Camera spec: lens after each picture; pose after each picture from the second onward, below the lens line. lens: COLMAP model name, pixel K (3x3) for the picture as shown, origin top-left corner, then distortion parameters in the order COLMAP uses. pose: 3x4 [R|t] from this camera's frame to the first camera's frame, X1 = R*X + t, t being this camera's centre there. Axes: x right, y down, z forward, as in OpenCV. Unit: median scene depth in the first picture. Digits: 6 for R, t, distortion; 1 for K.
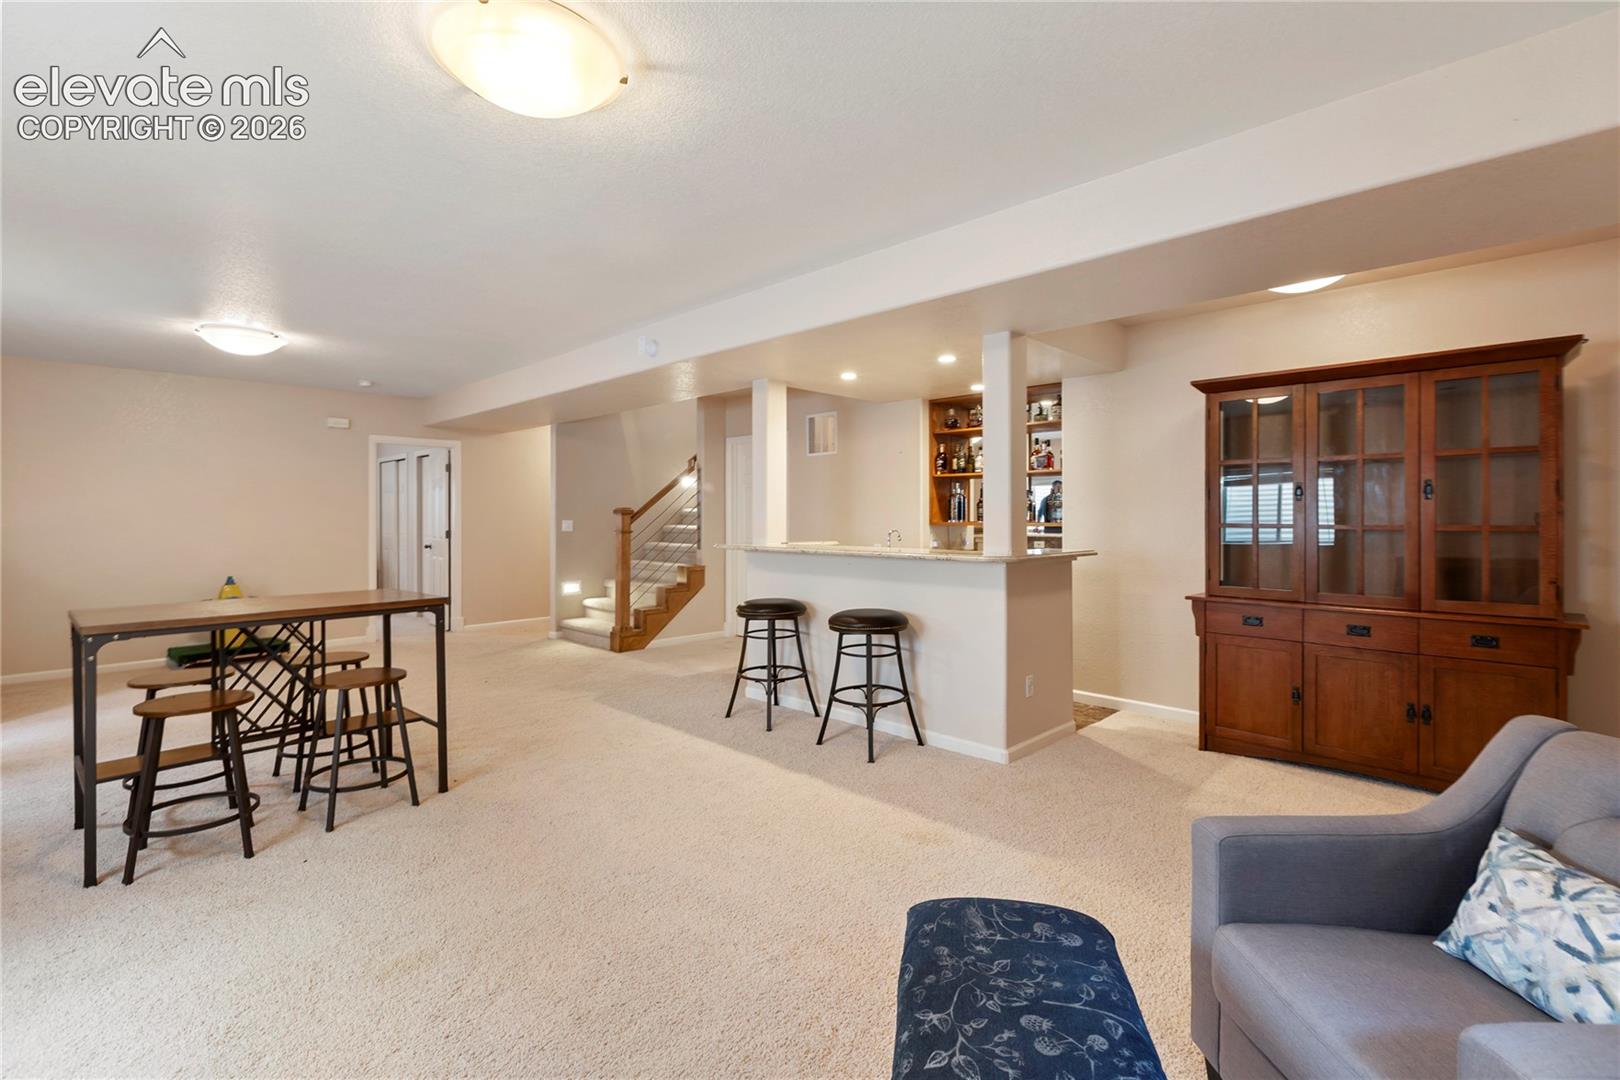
lens RADIAL K [[735.7, 0, 813.1], [0, 735.7, 528.7], [0, 0, 1]] dist [-0.000909, -0.000211]
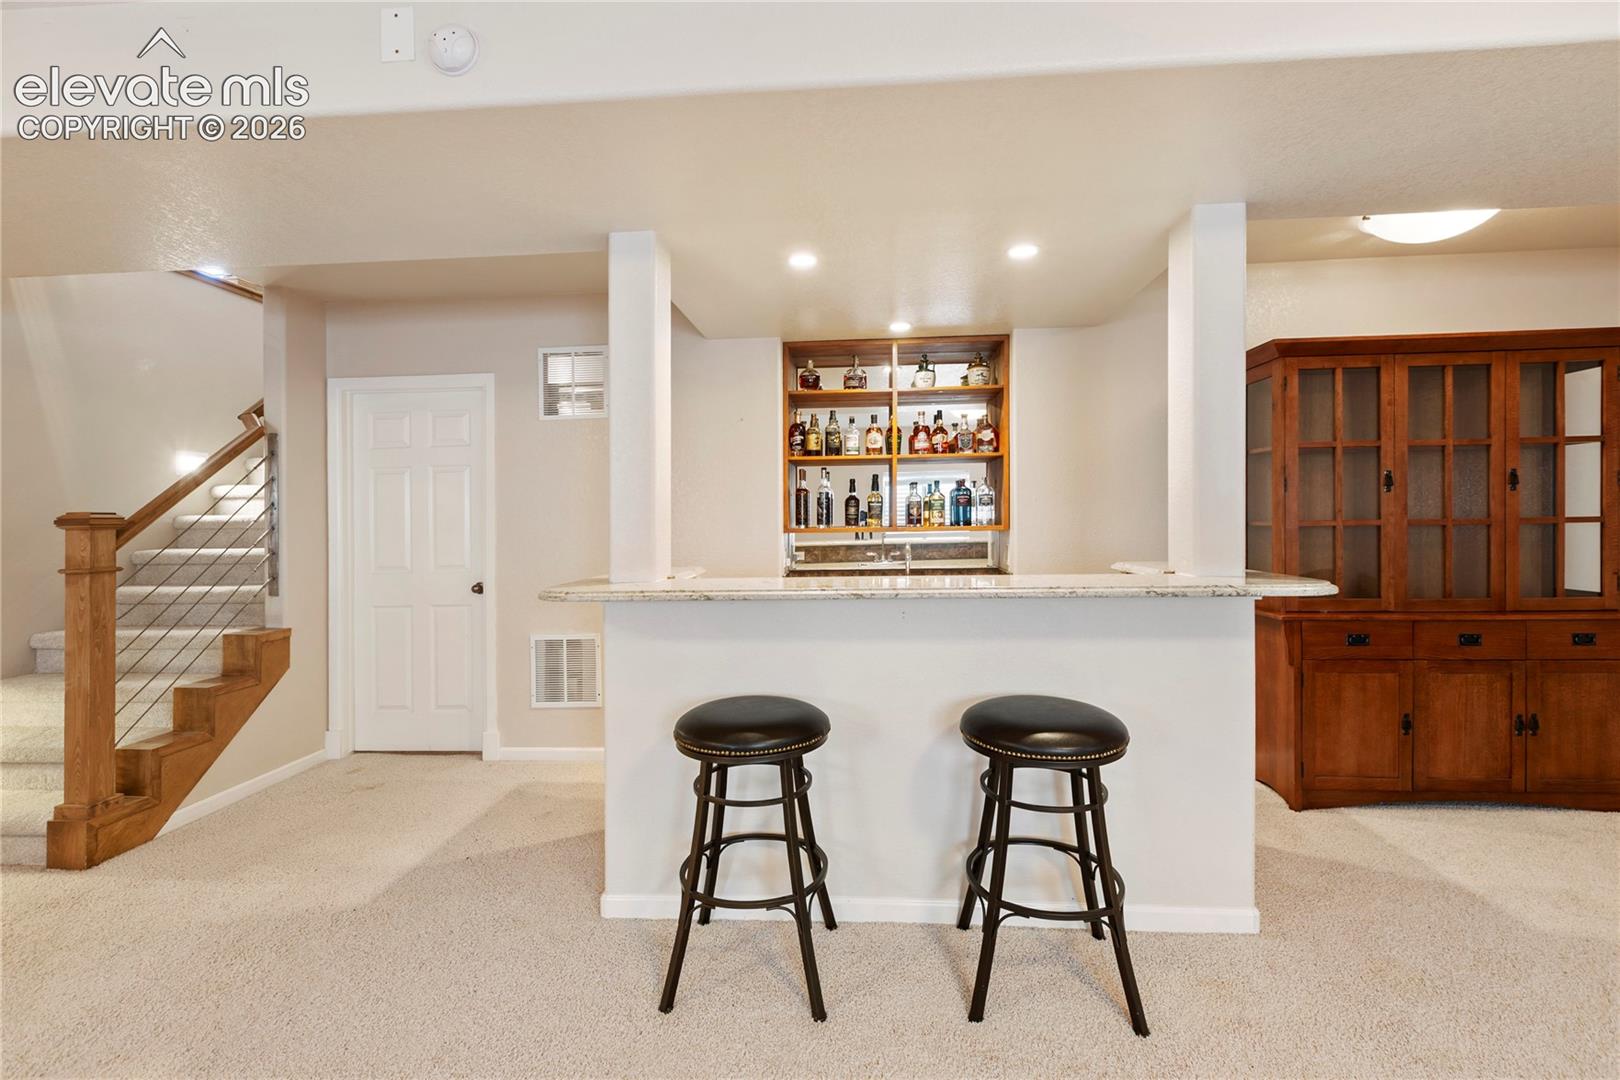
lens RADIAL K [[735.7, 0, 816.6], [0, 735.7, 529.7], [0, 0, 1]] dist [-0.000909, -0.000211]
pose [[0.766263, -0.020043, 0.642215, -0.211565], [0.027741, 0.999613, -0.001902, -0.006030], [-0.641928, 0.019273, 0.766522, 0.427466]]
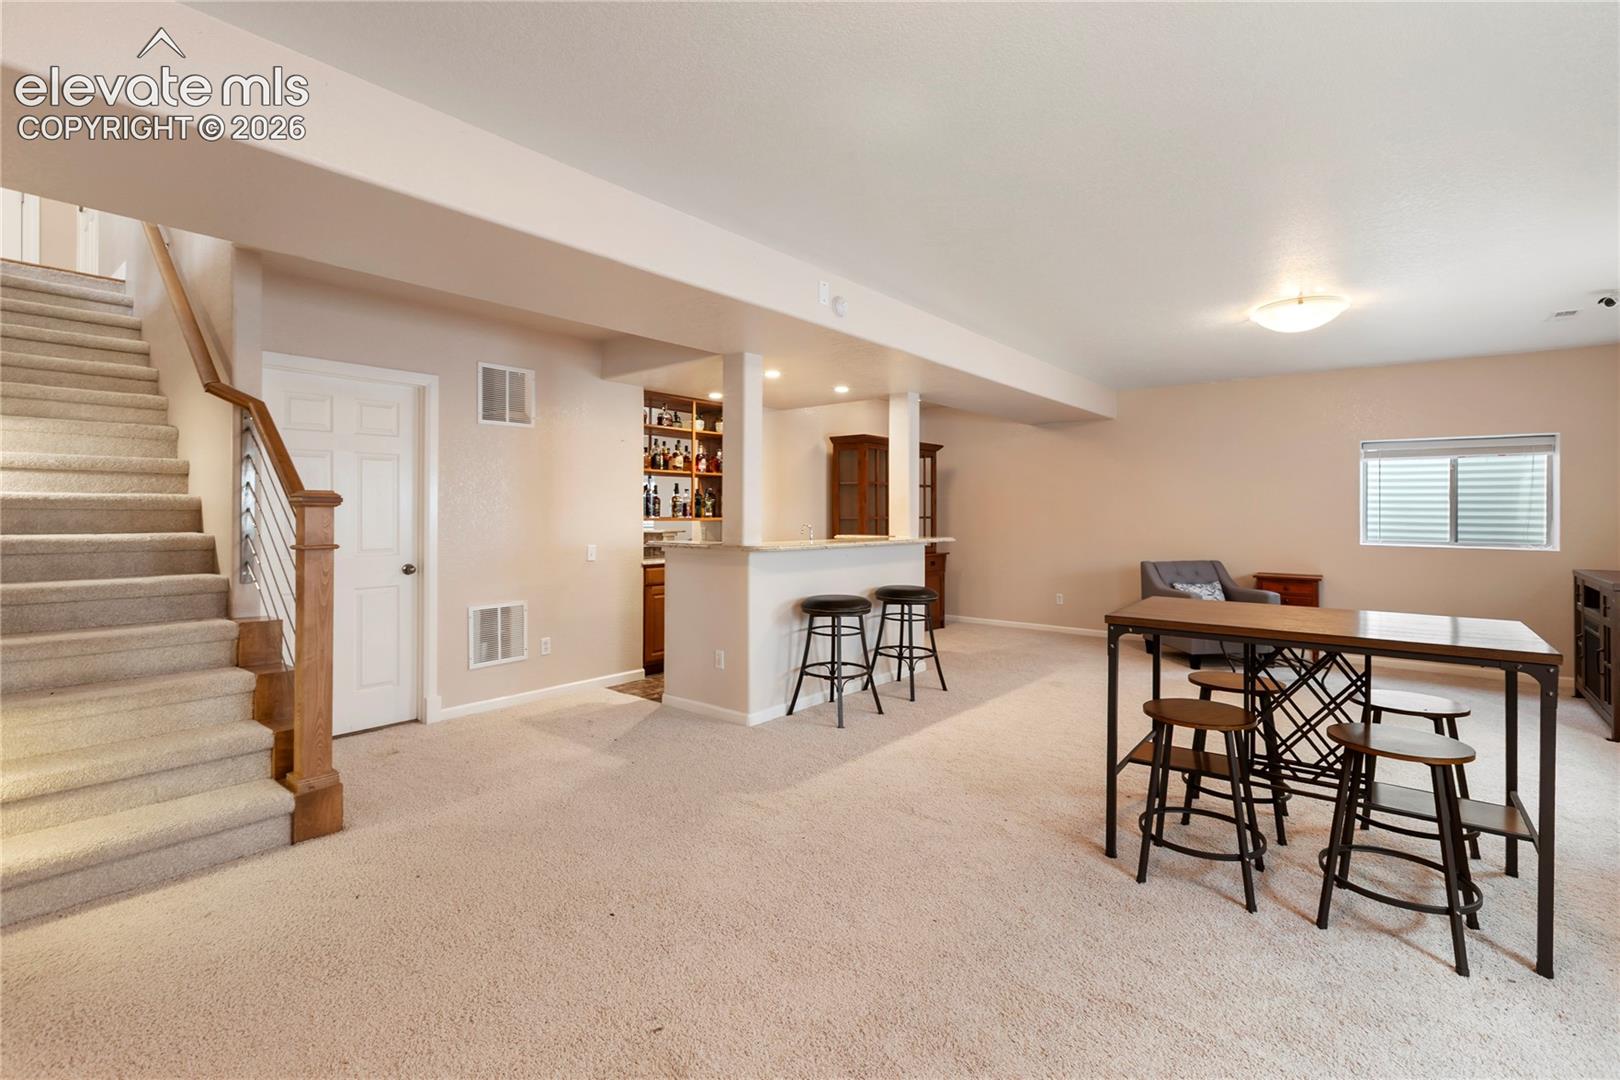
lens RADIAL K [[735.7, 0, 815.8], [0, 735.7, 523.5], [0, 0, 1]] dist [-0.000909, -0.000211]
pose [[-0.084224, -0.011780, 0.996377, -0.701794], [0.018529, 0.999739, 0.013386, -0.009700], [-0.996275, 0.019590, -0.083984, 0.751350]]
